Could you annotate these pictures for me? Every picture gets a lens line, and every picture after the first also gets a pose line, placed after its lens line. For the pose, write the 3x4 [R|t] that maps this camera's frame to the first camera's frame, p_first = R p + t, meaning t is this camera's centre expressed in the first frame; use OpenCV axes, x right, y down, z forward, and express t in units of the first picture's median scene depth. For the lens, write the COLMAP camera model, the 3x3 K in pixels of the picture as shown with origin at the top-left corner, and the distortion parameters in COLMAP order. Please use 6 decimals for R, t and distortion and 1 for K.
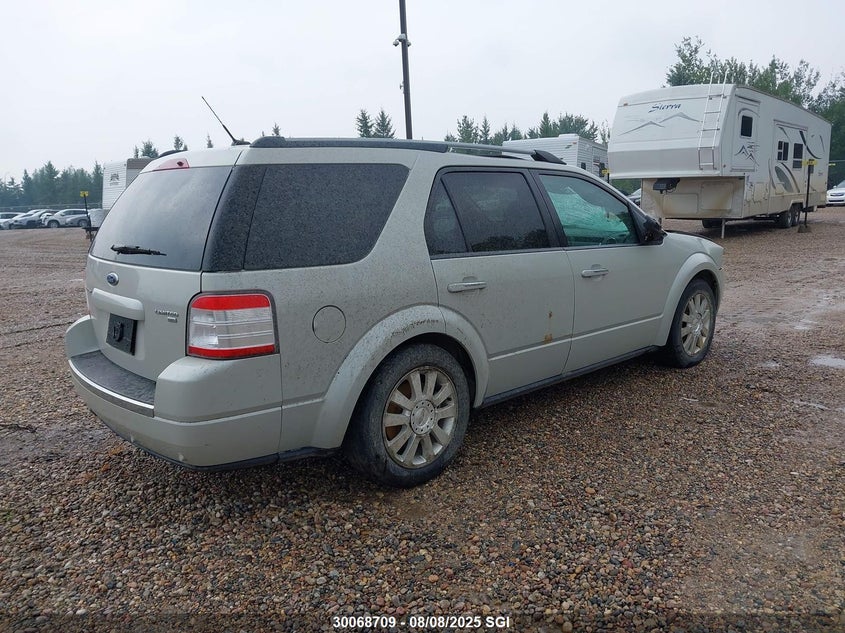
lens RADIAL K [[681.3, 0, 422.5], [0, 681.3, 316.5], [0, 0, 1]] dist [0.015625, -0.007365]
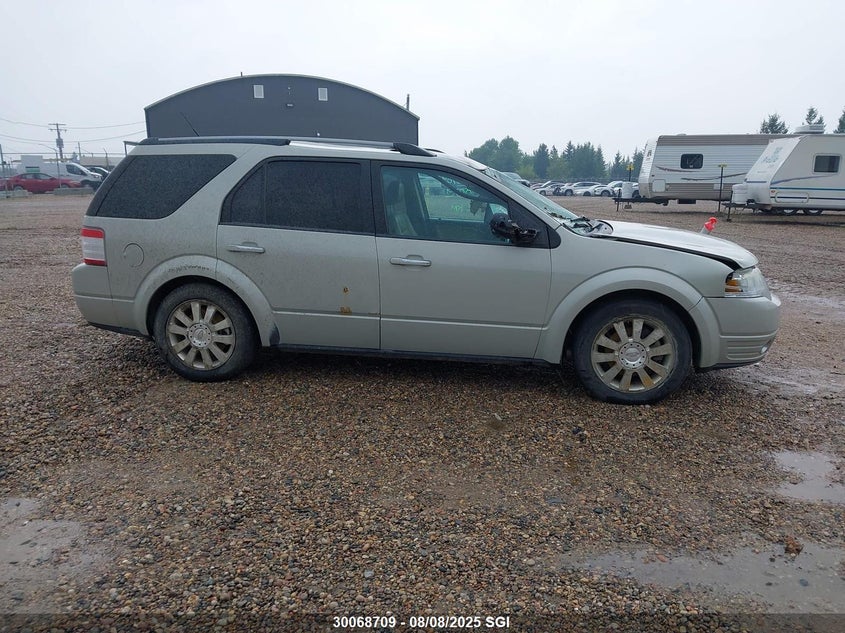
lens RADIAL K [[681.3, 0, 422.5], [0, 681.3, 316.5], [0, 0, 1]] dist [0.015625, -0.007365]
pose [[0.598278, 0.201170, -0.775625, 1.196461], [-0.171735, 0.977671, 0.121106, -0.123047], [0.782669, 0.060747, 0.619467, 0.418080]]
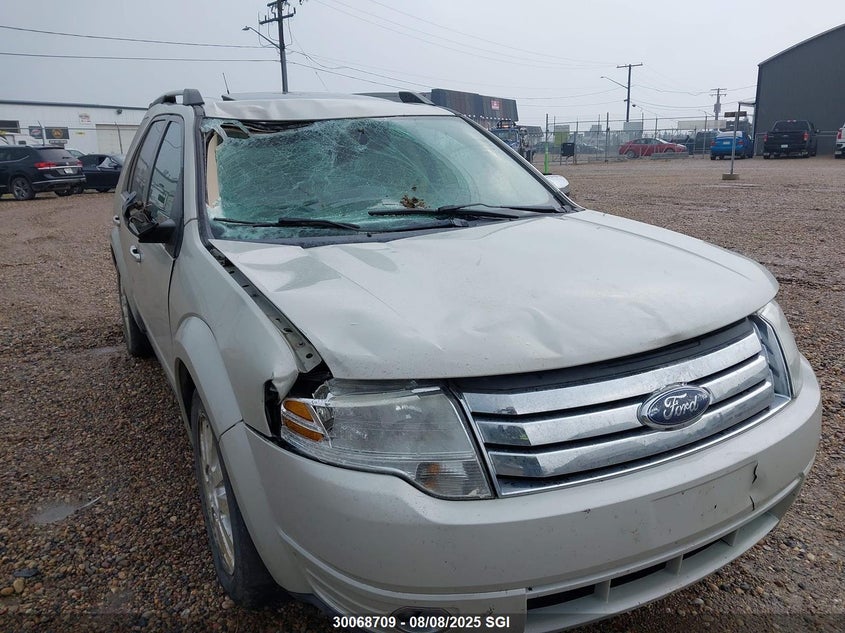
lens RADIAL K [[671.4, 0, 422.5], [0, 671.4, 316.5], [0, 0, 1]] dist [0.027380, 0.001151]
pose [[-0.259122, 0.280372, -0.924255, 0.980935], [-0.153376, 0.932852, 0.325981, -0.321011], [0.953589, 0.226227, -0.198720, 1.613998]]
